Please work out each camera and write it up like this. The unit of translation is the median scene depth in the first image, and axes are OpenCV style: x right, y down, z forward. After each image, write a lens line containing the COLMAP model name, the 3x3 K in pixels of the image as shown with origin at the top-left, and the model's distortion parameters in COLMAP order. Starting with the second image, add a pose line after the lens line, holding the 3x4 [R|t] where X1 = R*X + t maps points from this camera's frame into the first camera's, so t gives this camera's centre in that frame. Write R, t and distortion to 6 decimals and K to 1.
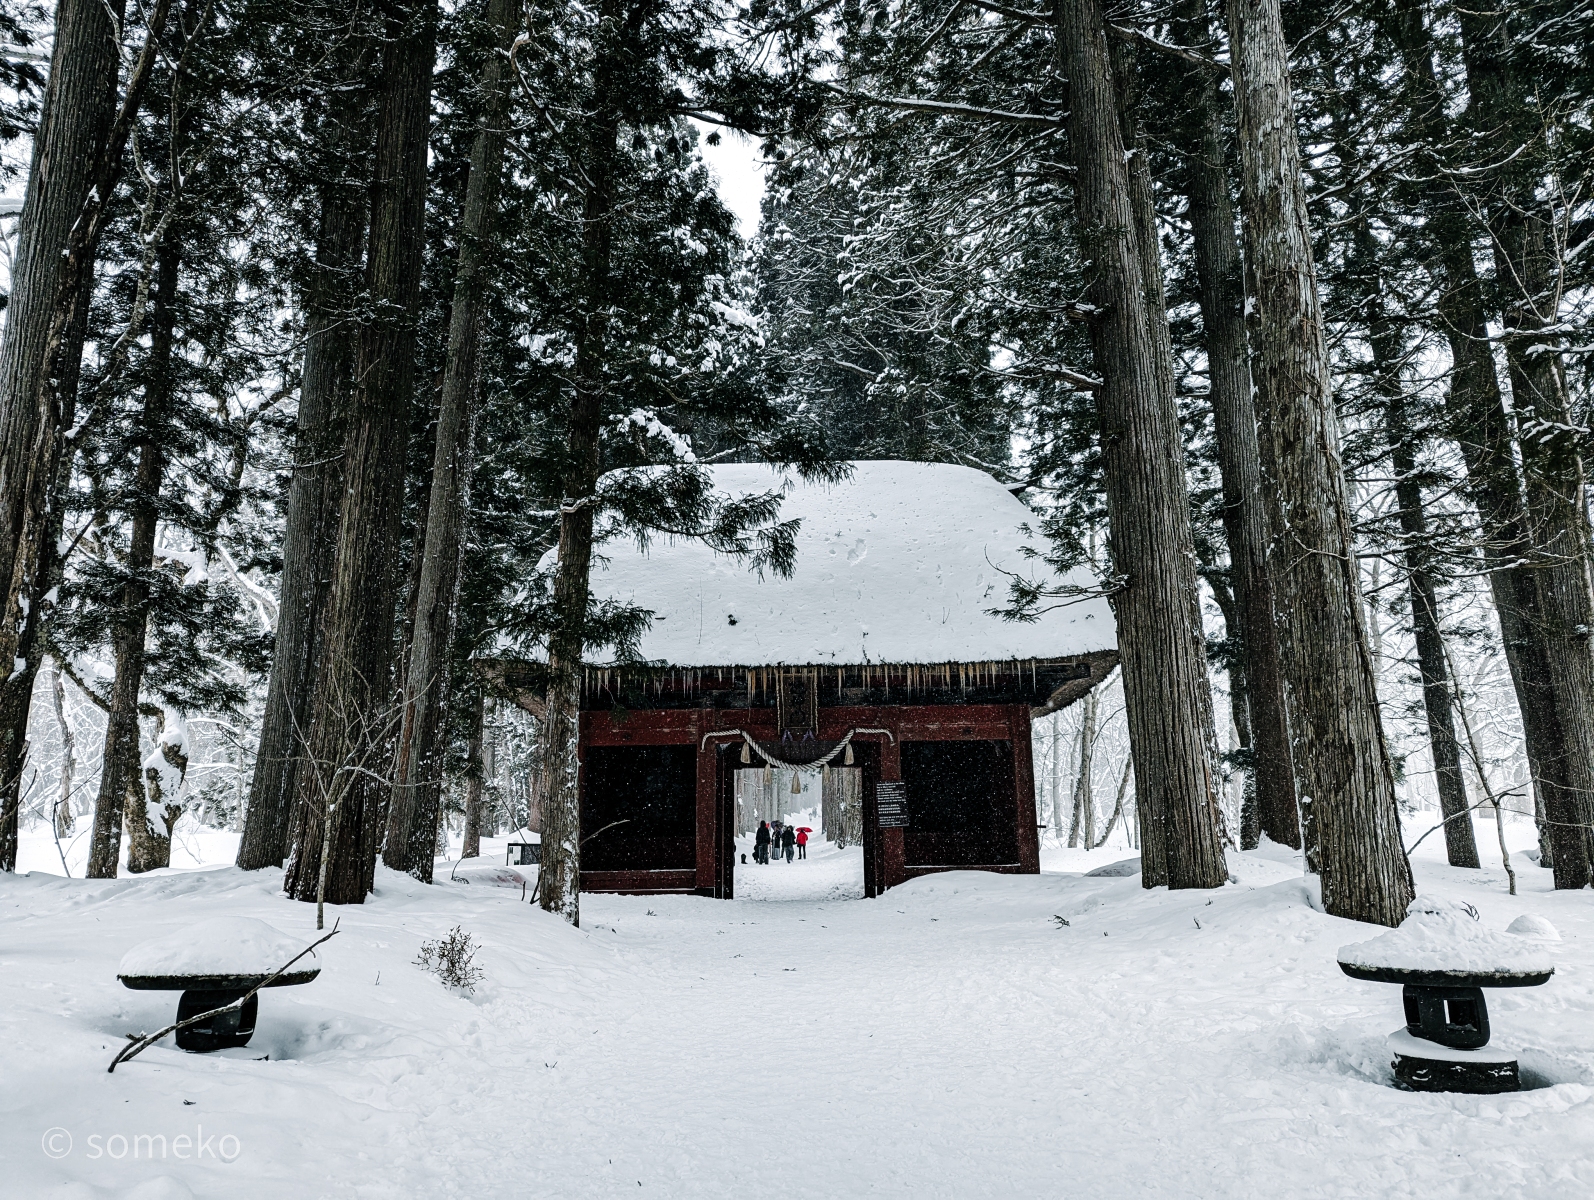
lens RADIAL K [[1096.4, 0, 803.7], [0, 1096.4, 597.7], [0, 0, 1]] dist [0.009566, 0.001837]
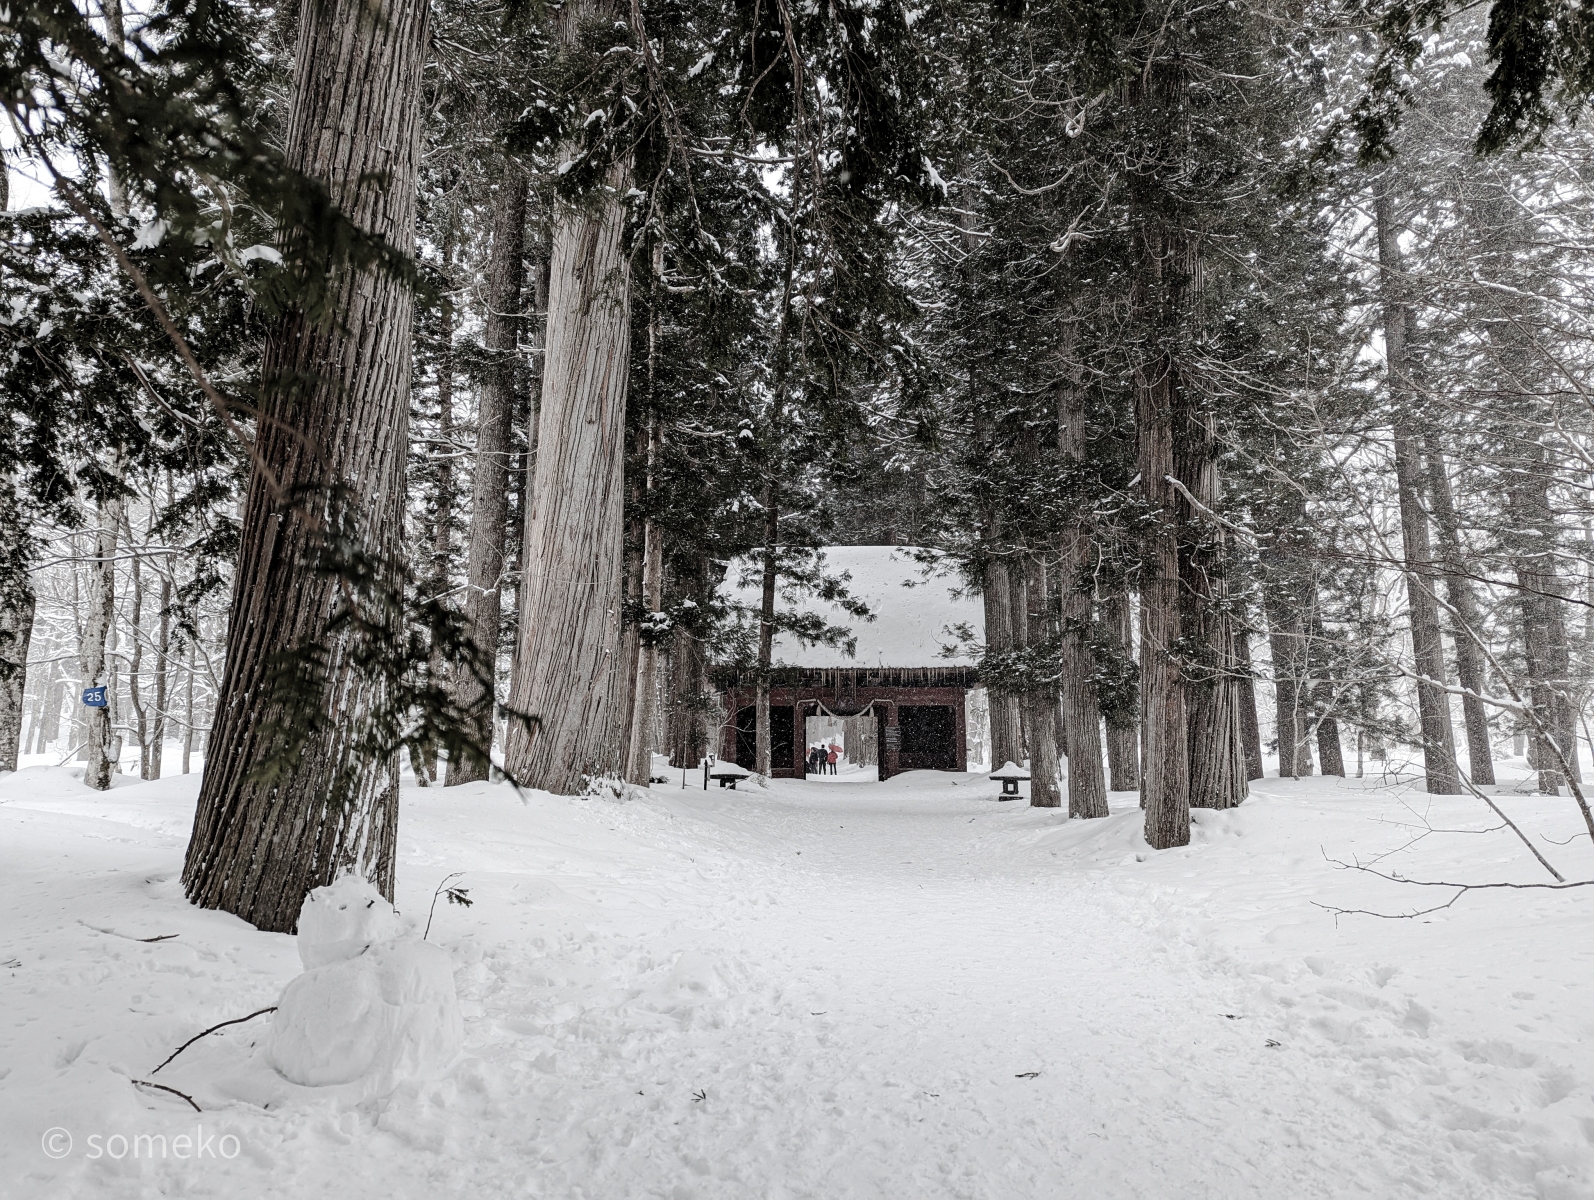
lens RADIAL K [[1096.4, 0, 797.0], [0, 1096.4, 609.1], [0, 0, 1]] dist [0.009566, 0.001837]
pose [[0.999766, 0.006754, -0.020564, -0.055311], [-0.005229, 0.997295, 0.073313, -0.190832], [0.021004, -0.073188, 0.997097, -0.983497]]
